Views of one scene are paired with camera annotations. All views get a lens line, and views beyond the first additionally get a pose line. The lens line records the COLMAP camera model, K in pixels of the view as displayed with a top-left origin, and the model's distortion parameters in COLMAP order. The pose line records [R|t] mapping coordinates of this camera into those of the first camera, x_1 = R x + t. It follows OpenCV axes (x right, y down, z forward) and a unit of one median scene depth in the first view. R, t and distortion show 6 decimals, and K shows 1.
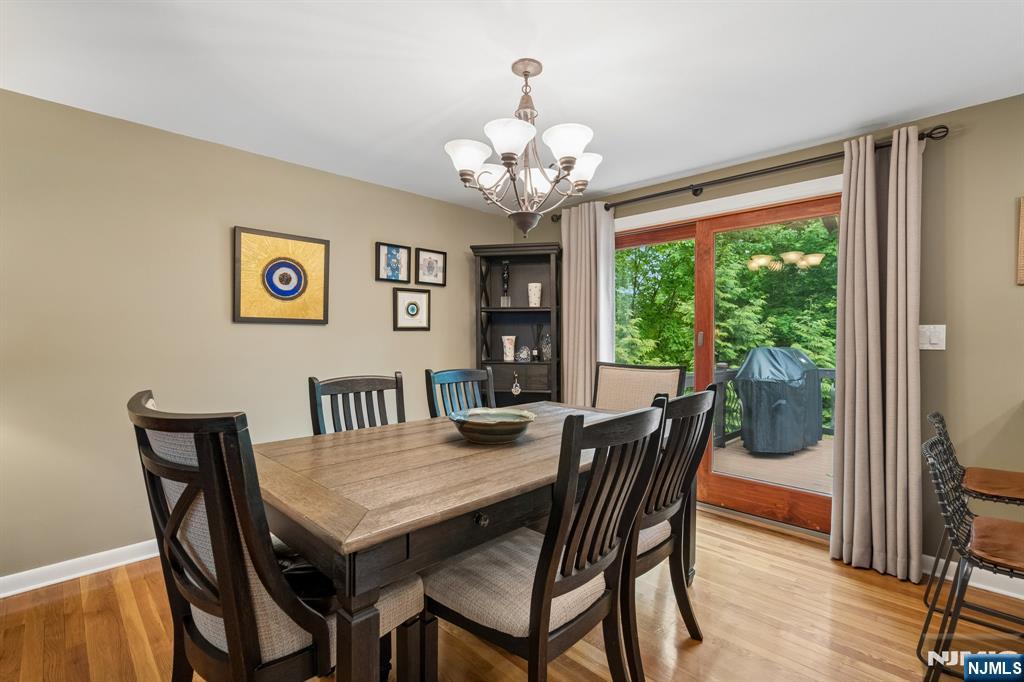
lens RADIAL K [[468.4, 0, 513.5], [0, 468.4, 345.7], [0, 0, 1]] dist [-0.003841, 0.002914]
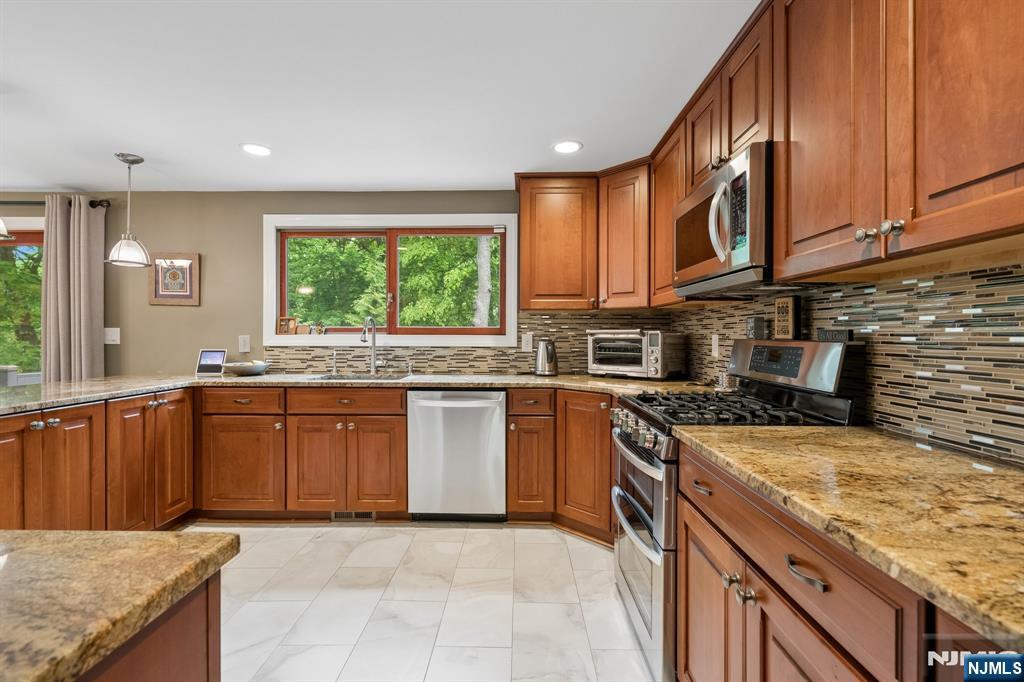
lens RADIAL K [[468.4, 0, 510.8], [0, 468.4, 336.2], [0, 0, 1]] dist [-0.003841, 0.002914]
pose [[0.725166, -0.000014, 0.688575, 0.535920], [0.011313, 0.999865, -0.011894, 0.010261], [-0.688482, 0.016415, 0.725068, -0.675302]]
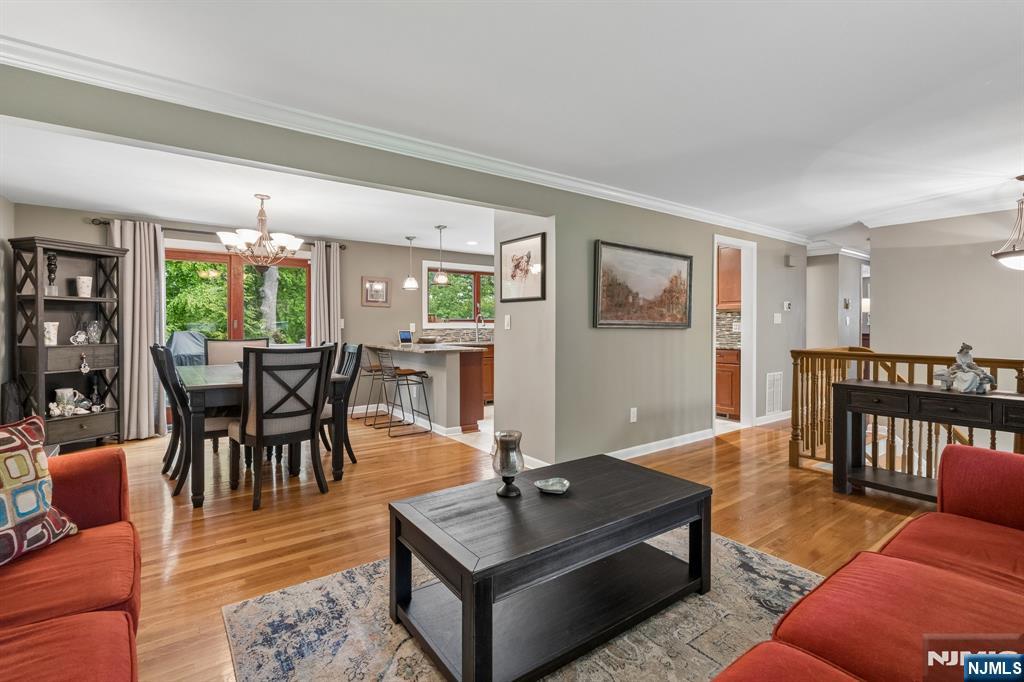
lens RADIAL K [[468.4, 0, 515.4], [0, 468.4, 330.8], [0, 0, 1]] dist [-0.003841, 0.002914]
pose [[0.151262, -0.014219, 0.988391, -1.051263], [0.017648, 0.999776, 0.011682, 0.005700], [-0.988336, 0.015676, 0.151479, -0.245537]]
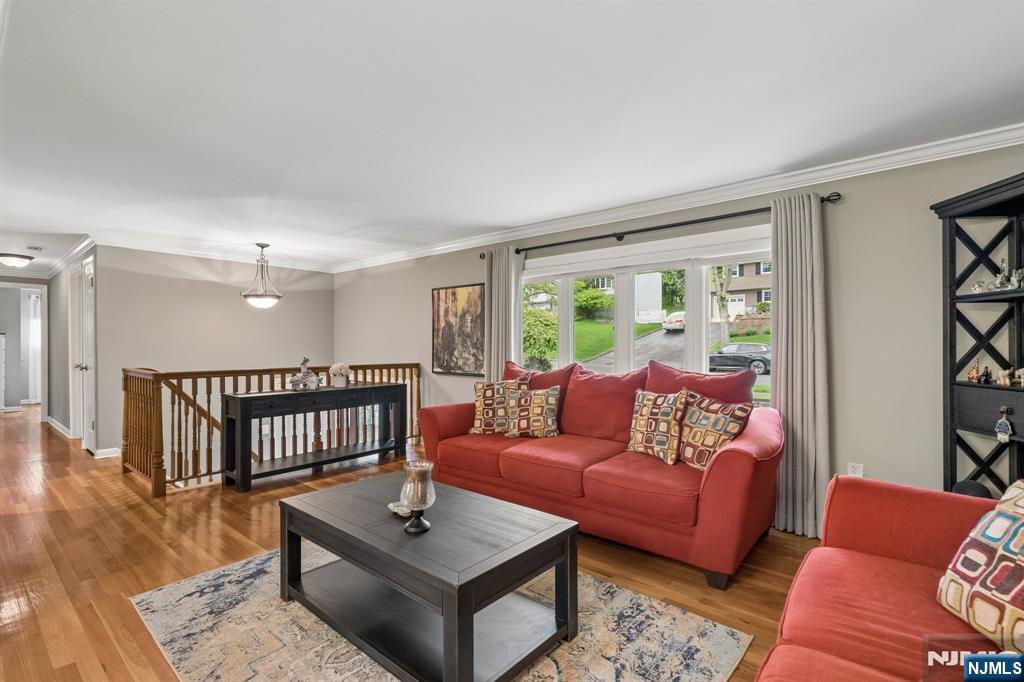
lens RADIAL K [[468.4, 0, 514.3], [0, 468.4, 345.9], [0, 0, 1]] dist [-0.003841, 0.002914]
pose [[-0.996277, 0.002020, -0.086186, -0.556325], [-0.000018, 0.999721, 0.023640, -0.009454], [0.086210, 0.023554, -0.995999, 0.385088]]
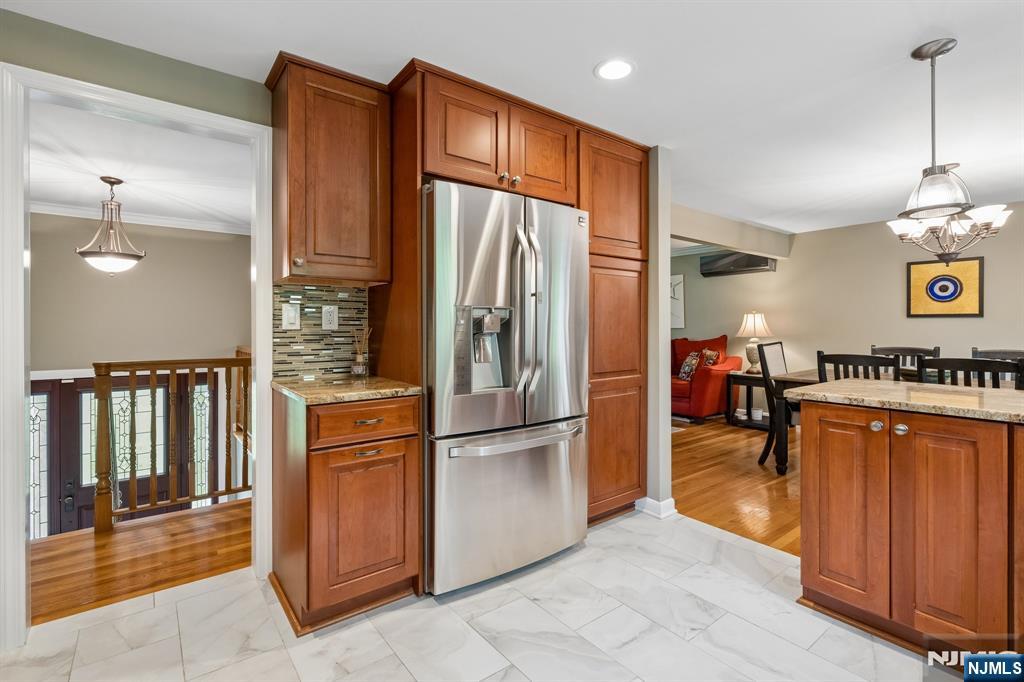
lens RADIAL K [[468.4, 0, 511.5], [0, 468.4, 328.6], [0, 0, 1]] dist [-0.003841, 0.002914]
pose [[-0.134611, 0.002736, -0.990895, 1.059512], [-0.020028, 0.999784, 0.005481, 0.007955], [0.990696, 0.020583, -0.134528, -0.173125]]
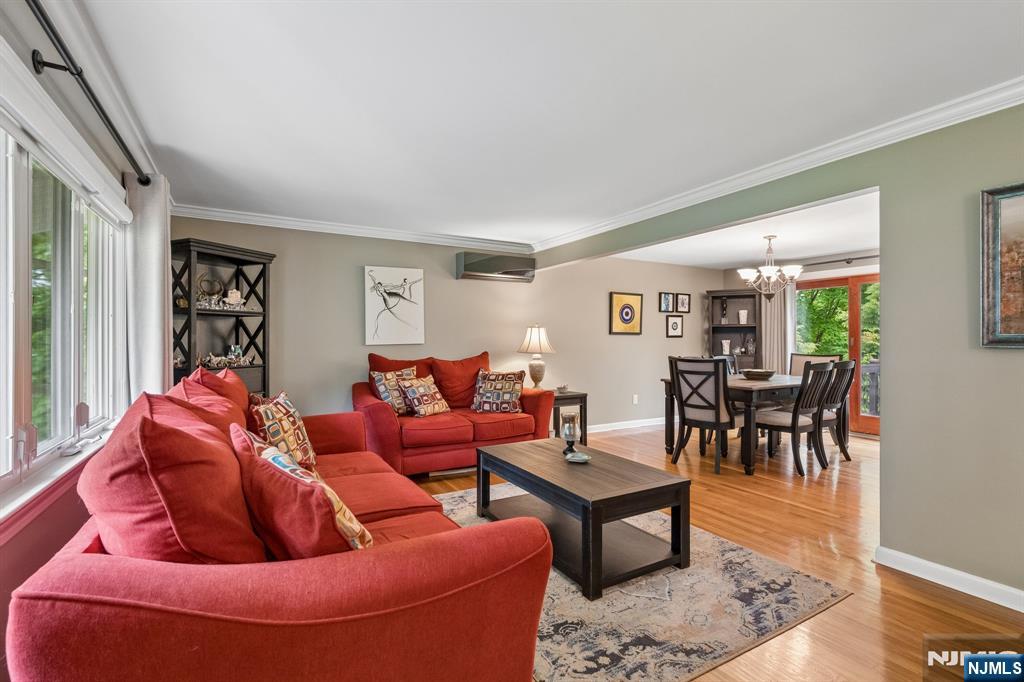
lens RADIAL K [[468.4, 0, 514.1], [0, 468.4, 335.1], [0, 0, 1]] dist [-0.003841, 0.002914]
pose [[0.965177, -0.004720, -0.261556, -0.365528], [-0.003569, 0.999507, -0.031205, 0.019491], [0.261575, 0.031052, 0.964684, -1.022254]]
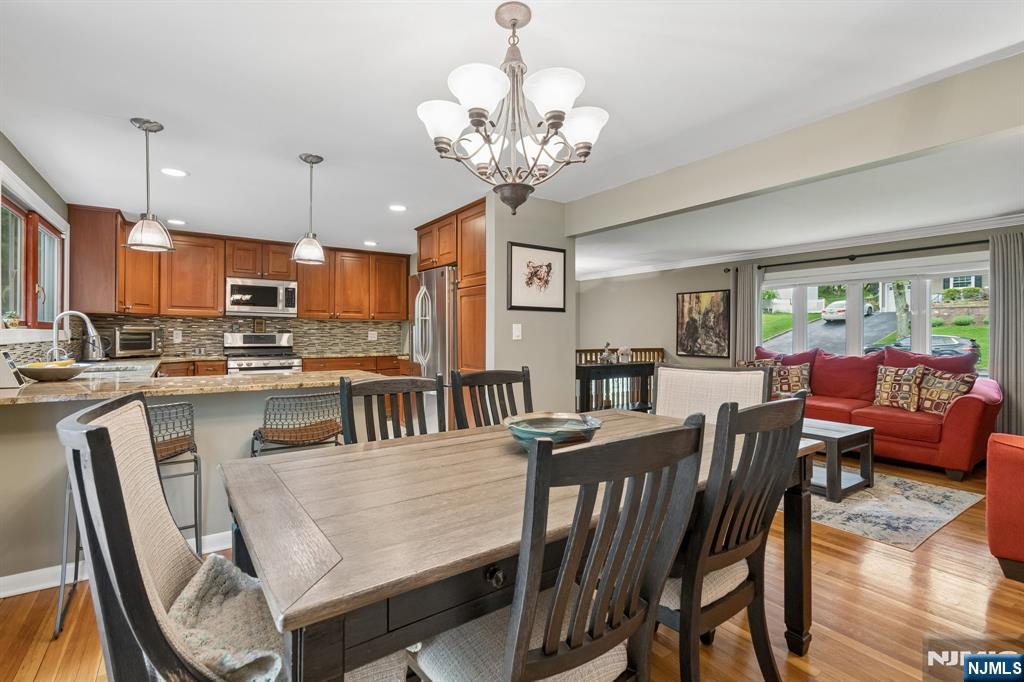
lens RADIAL K [[468.4, 0, 518.1], [0, 468.4, 333.9], [0, 0, 1]] dist [-0.003841, 0.002914]
pose [[-0.985925, -0.004991, 0.167113, -0.064277], [-0.001793, 0.999813, 0.019280, -0.018610], [-0.167178, 0.018709, -0.985749, 1.015419]]
